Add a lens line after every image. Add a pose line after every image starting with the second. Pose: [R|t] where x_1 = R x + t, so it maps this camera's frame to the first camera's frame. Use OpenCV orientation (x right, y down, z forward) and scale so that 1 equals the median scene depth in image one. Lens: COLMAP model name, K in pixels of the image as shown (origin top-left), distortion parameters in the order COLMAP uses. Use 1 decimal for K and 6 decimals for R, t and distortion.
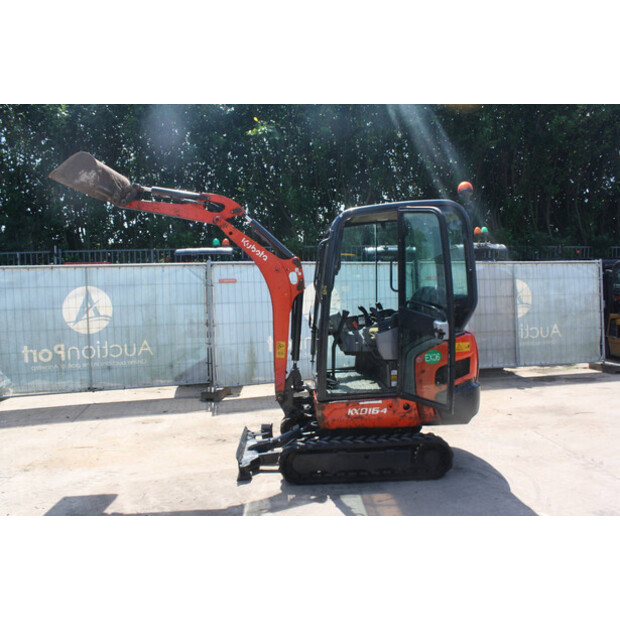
lens RADIAL K [[519.4, 0, 308.2], [0, 519.4, 327.2], [0, 0, 1]] dist [-0.161130, 0.127397]
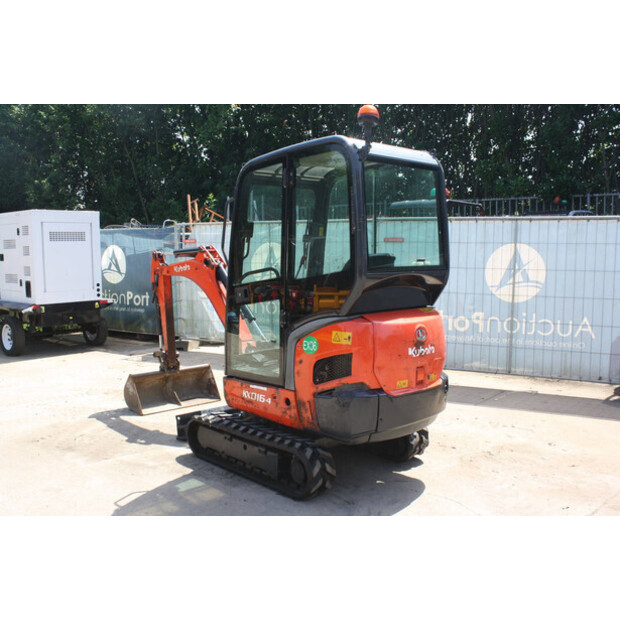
lens RADIAL K [[628.8, 0, 312.6], [0, 628.8, 328.9], [0, 0, 1]] dist [-0.097000, 0.026593]
pose [[0.663588, 0.118990, -0.738575, 0.569651], [-0.074541, 0.992873, 0.092987, -0.032761], [0.744376, -0.006651, 0.667728, 0.227386]]
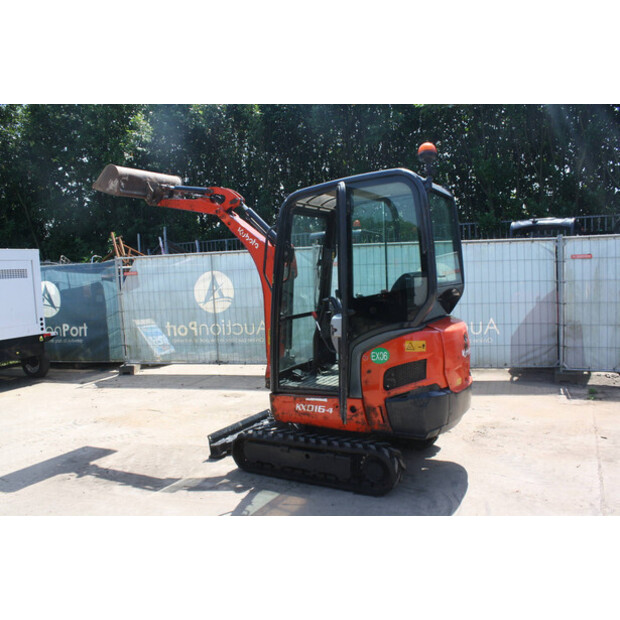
lens RADIAL K [[519.4, 0, 308.2], [0, 519.4, 327.2], [0, 0, 1]] dist [-0.161130, 0.127397]
pose [[0.852212, 0.043614, -0.521375, 0.356828], [-0.020460, 0.998535, 0.050088, -0.018251], [0.522796, -0.032018, 0.851856, 0.125541]]
